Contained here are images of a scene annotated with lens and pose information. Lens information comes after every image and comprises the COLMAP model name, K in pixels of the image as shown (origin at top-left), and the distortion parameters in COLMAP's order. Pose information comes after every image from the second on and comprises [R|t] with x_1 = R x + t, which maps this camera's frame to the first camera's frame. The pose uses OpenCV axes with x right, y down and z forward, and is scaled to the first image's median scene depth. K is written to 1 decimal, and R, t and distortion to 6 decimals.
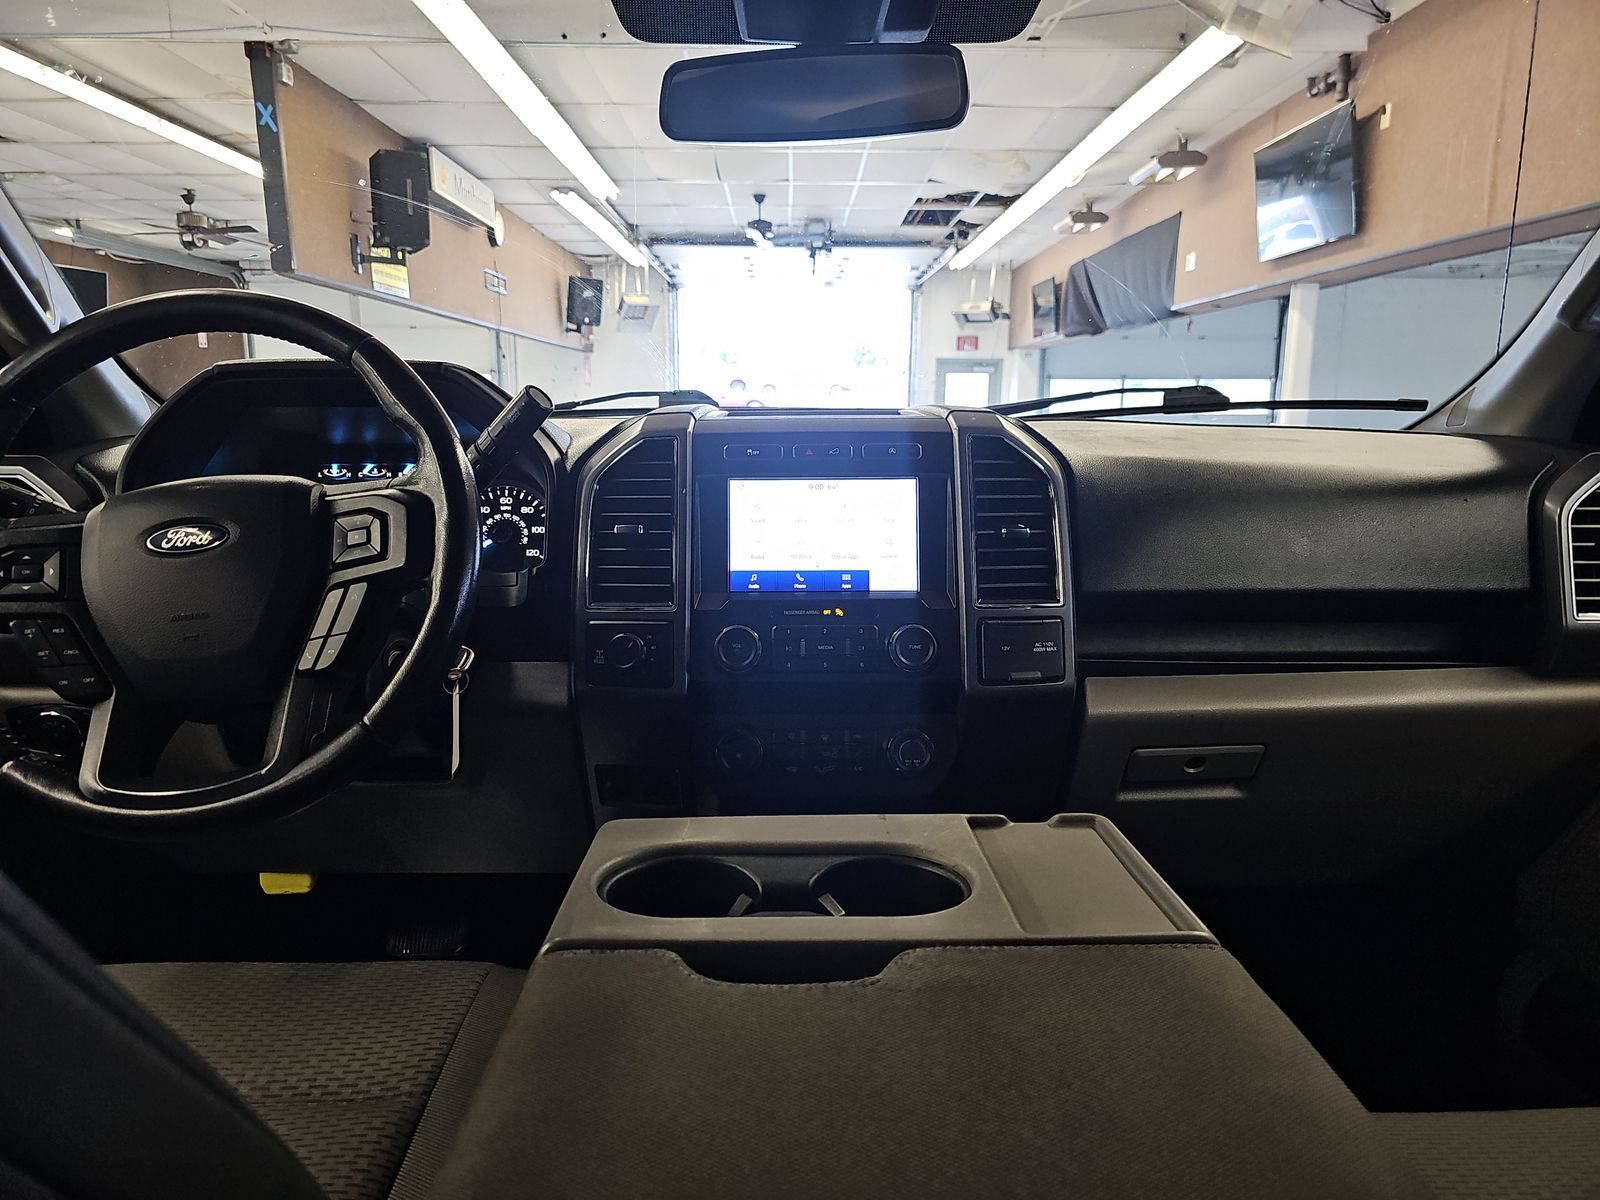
lens RADIAL K [[1062.7, 0, 800.0], [0, 1062.7, 600.0], [0, 0, 1]] dist [-0.000176, -0.002976]
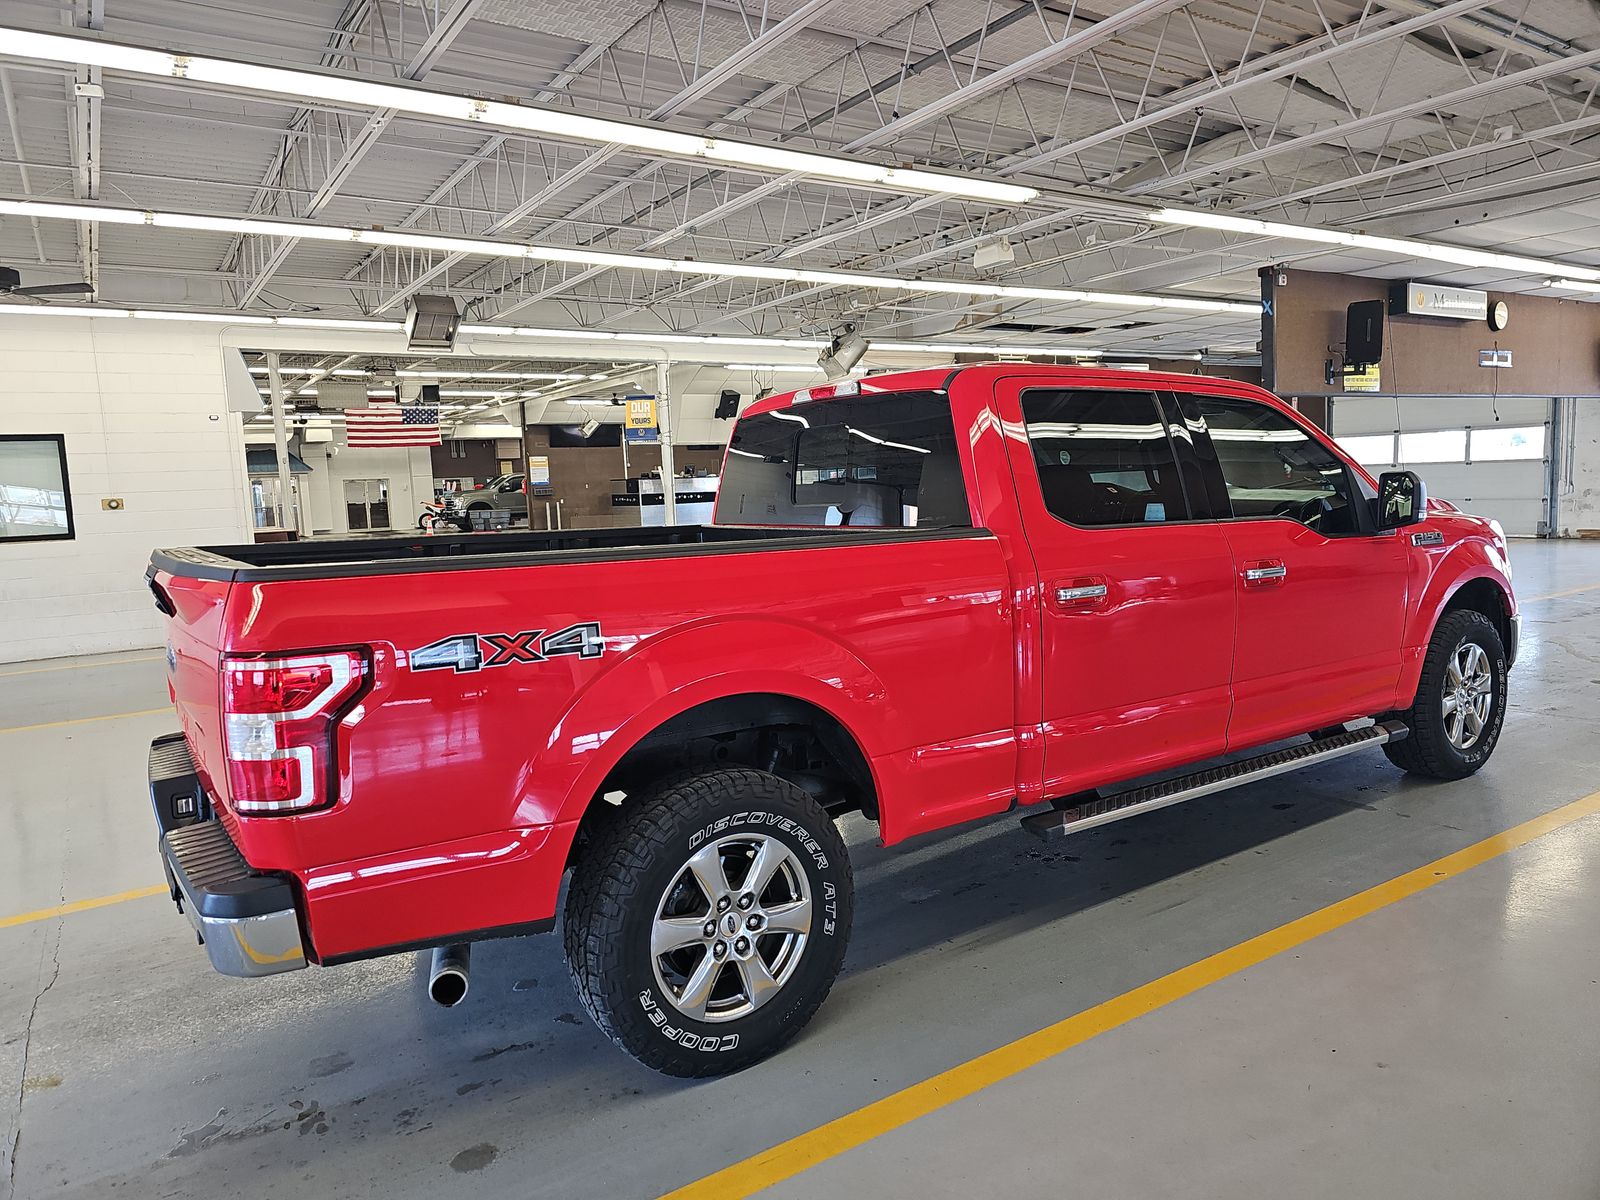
lens RADIAL K [[1059.2, 0, 800.0], [0, 1059.2, 600.0], [0, 0, 1]] dist [0.070060, -0.063374]
pose [[0.545105, 0.071270, -0.835333, 0.483383], [-0.108370, 0.994011, 0.014090, 0.064604], [0.831334, 0.082845, 0.549564, -0.465597]]
